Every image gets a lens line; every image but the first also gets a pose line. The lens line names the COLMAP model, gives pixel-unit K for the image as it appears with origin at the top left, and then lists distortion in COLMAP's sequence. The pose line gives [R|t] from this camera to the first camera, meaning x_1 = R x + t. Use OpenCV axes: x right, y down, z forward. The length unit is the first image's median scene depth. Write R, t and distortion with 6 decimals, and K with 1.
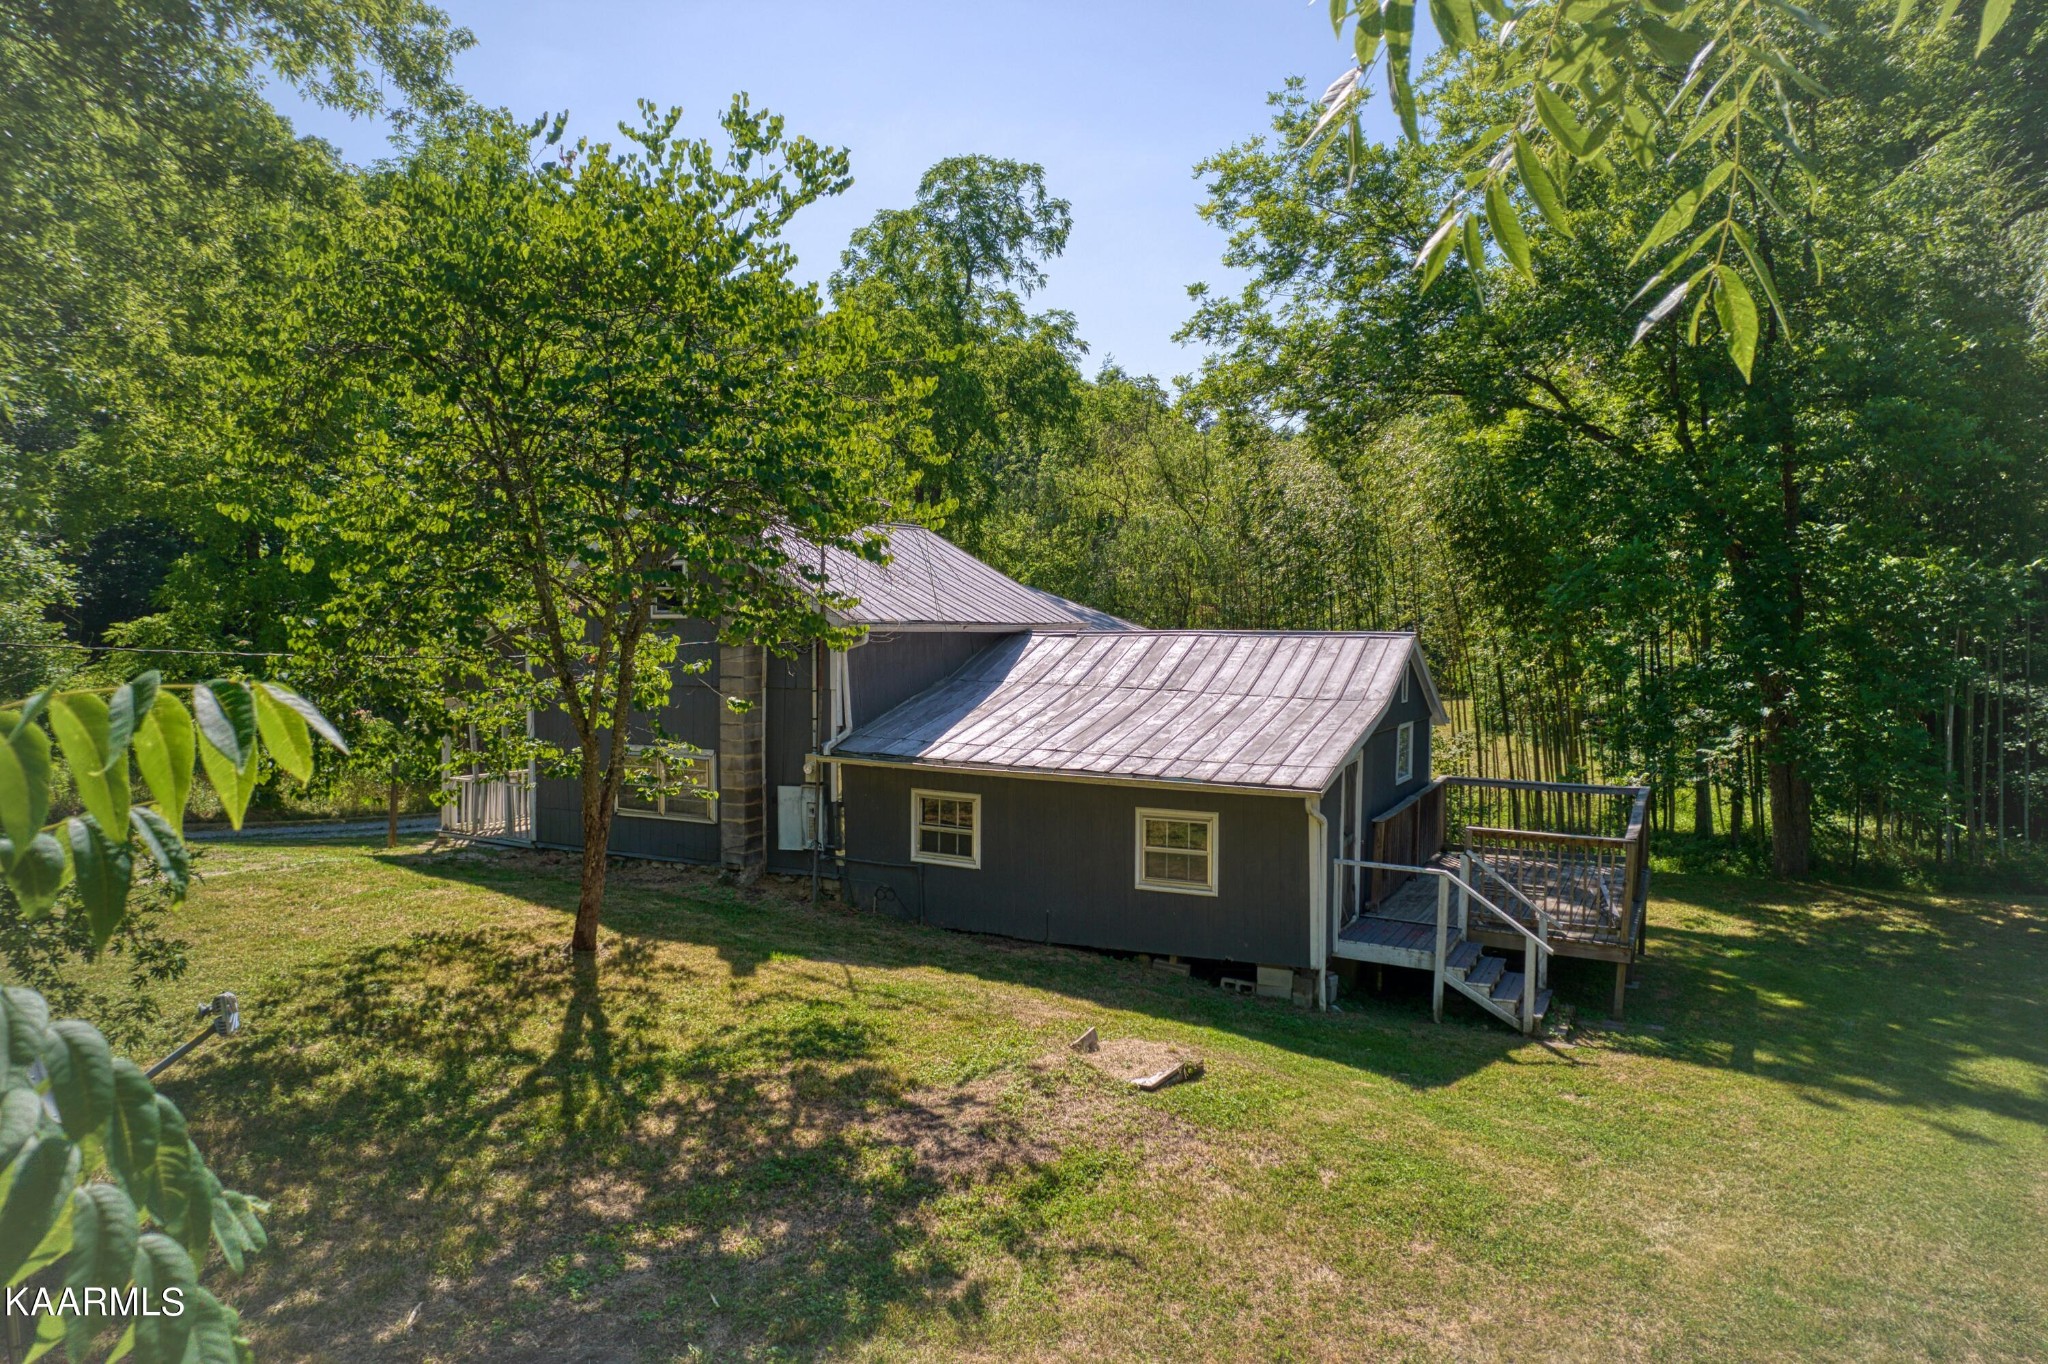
lens RADIAL K [[1306.0, 0, 1030.4], [0, 1306.0, 667.8], [0, 0, 1]] dist [-0.068526, 0.054422]
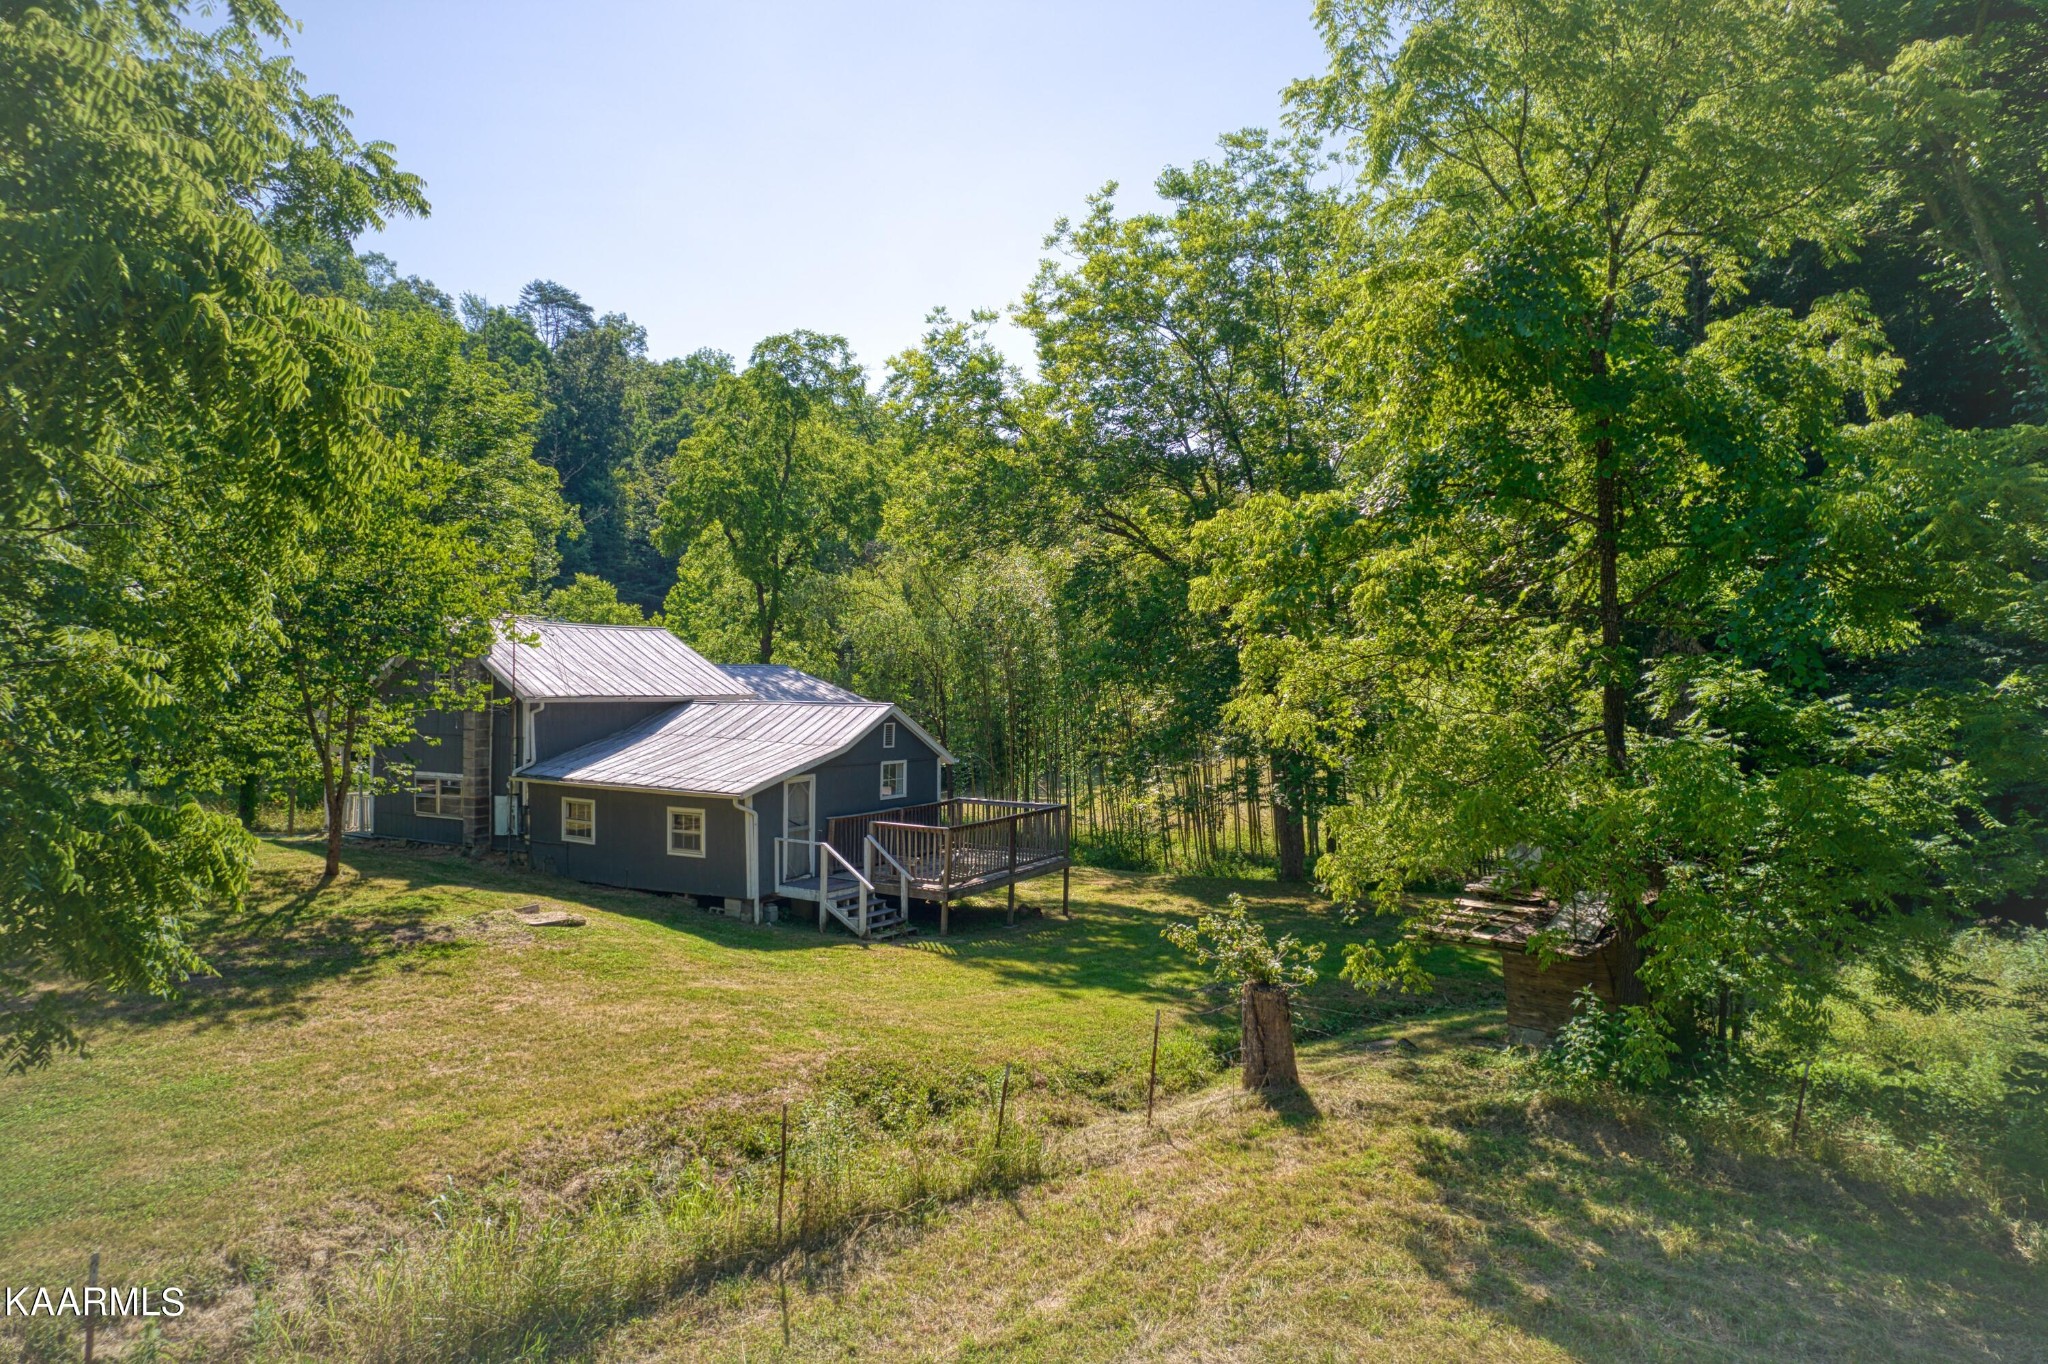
lens RADIAL K [[1306.0, 0, 1030.4], [0, 1306.0, 667.8], [0, 0, 1]] dist [-0.068526, 0.054422]
pose [[0.998643, 0.001411, -0.052057, 0.576693], [-0.003724, 0.999009, -0.044353, -0.000219], [0.051943, 0.044486, 0.997659, -0.608575]]
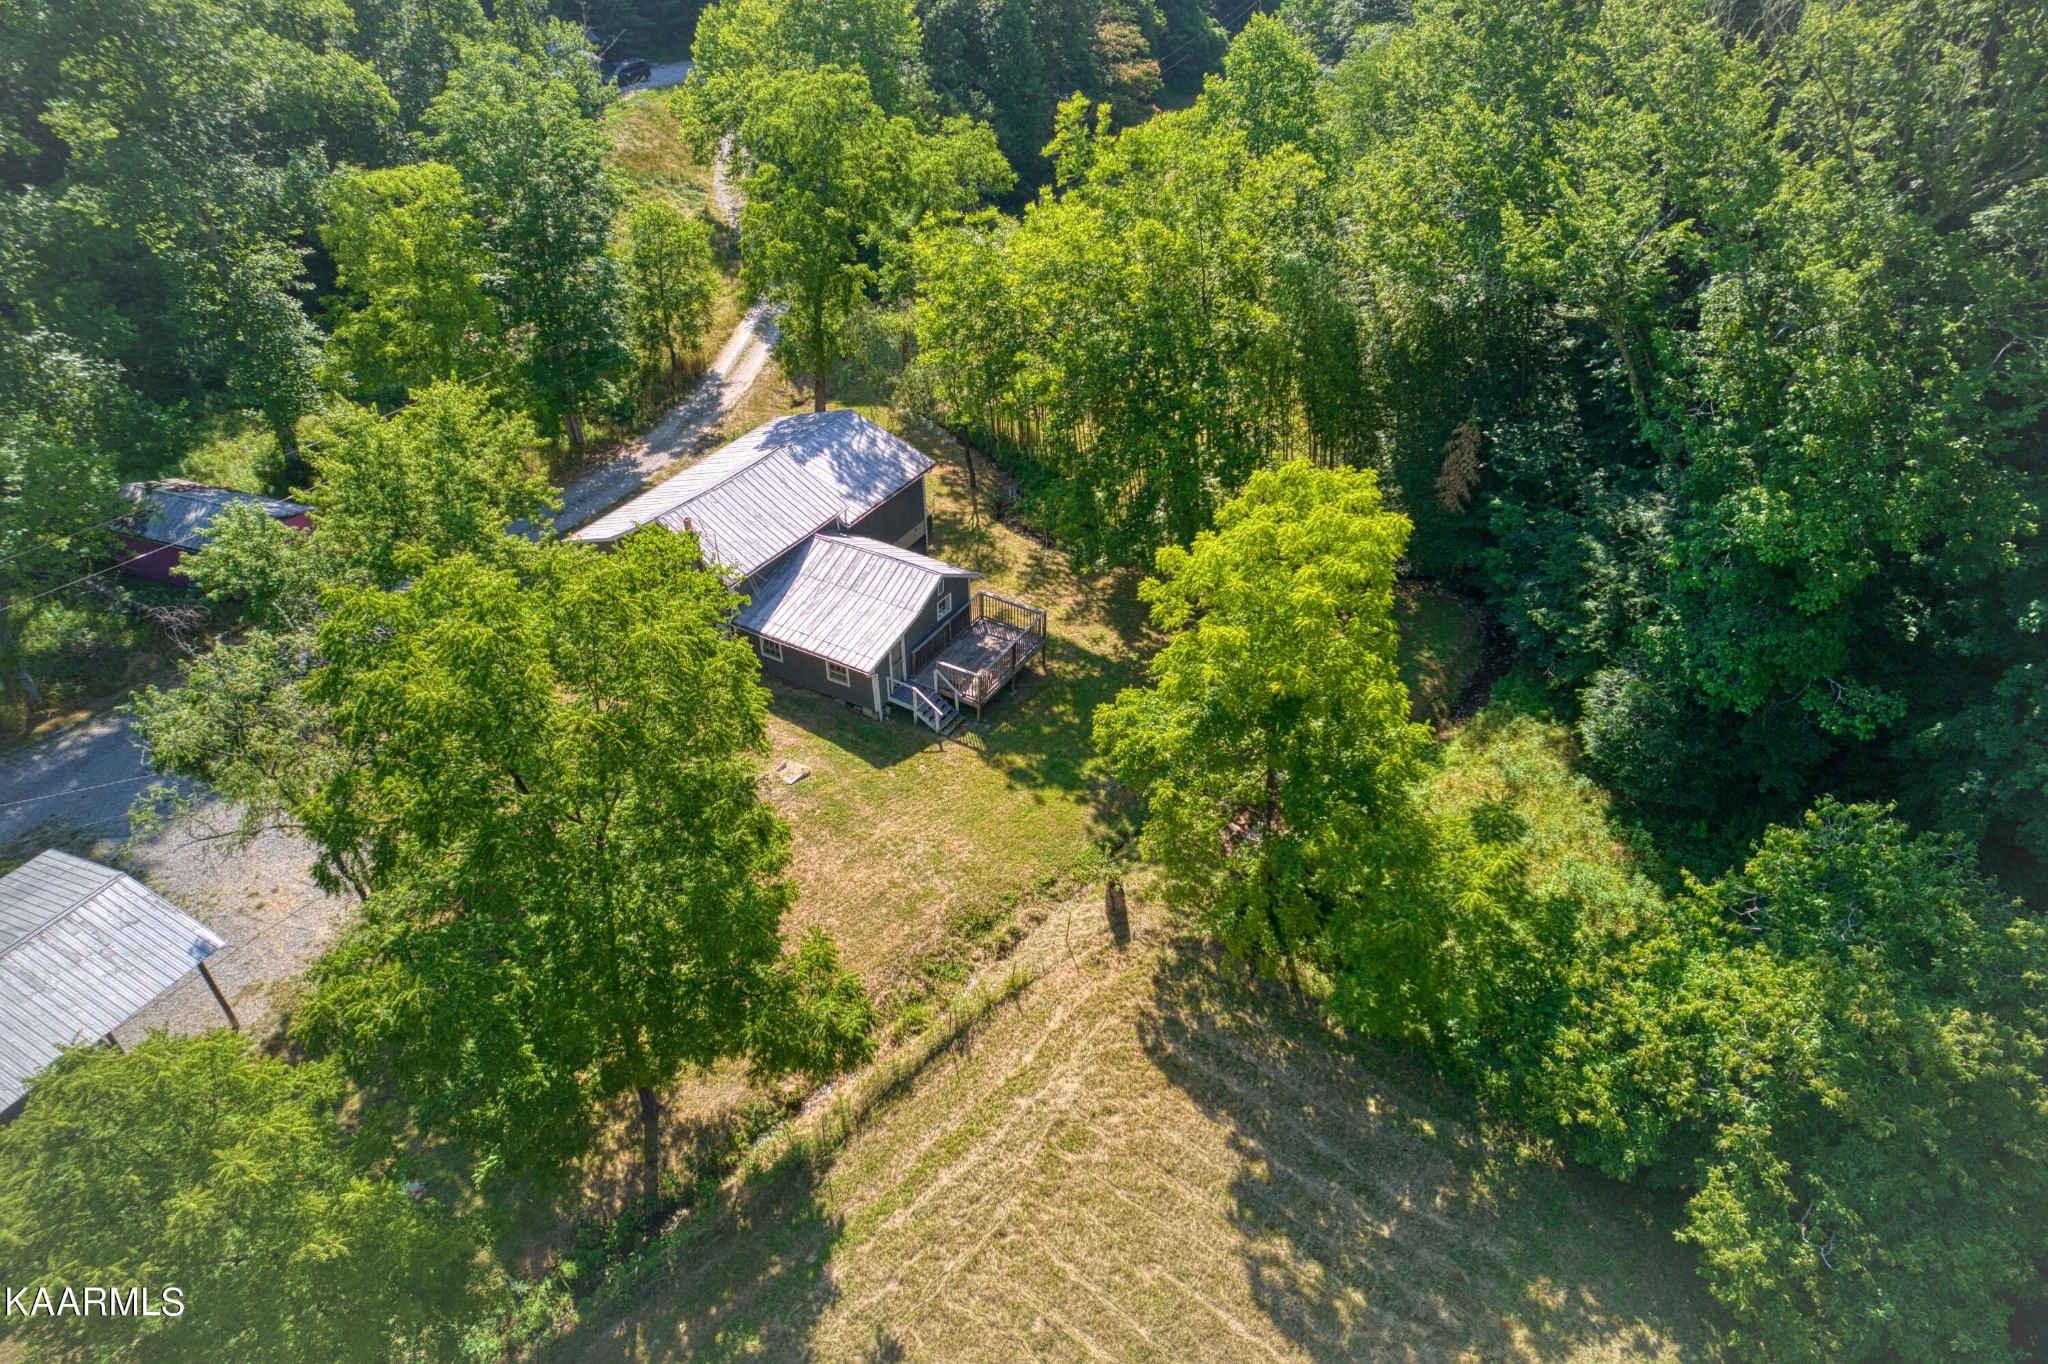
lens RADIAL K [[1306.0, 0, 1030.4], [0, 1306.0, 667.8], [0, 0, 1]] dist [-0.068526, 0.054422]
pose [[0.998652, 0.044806, -0.026208, 0.585726], [-0.022948, 0.833969, 0.551334, -1.432777], [0.046560, -0.549990, 0.833873, -1.425503]]
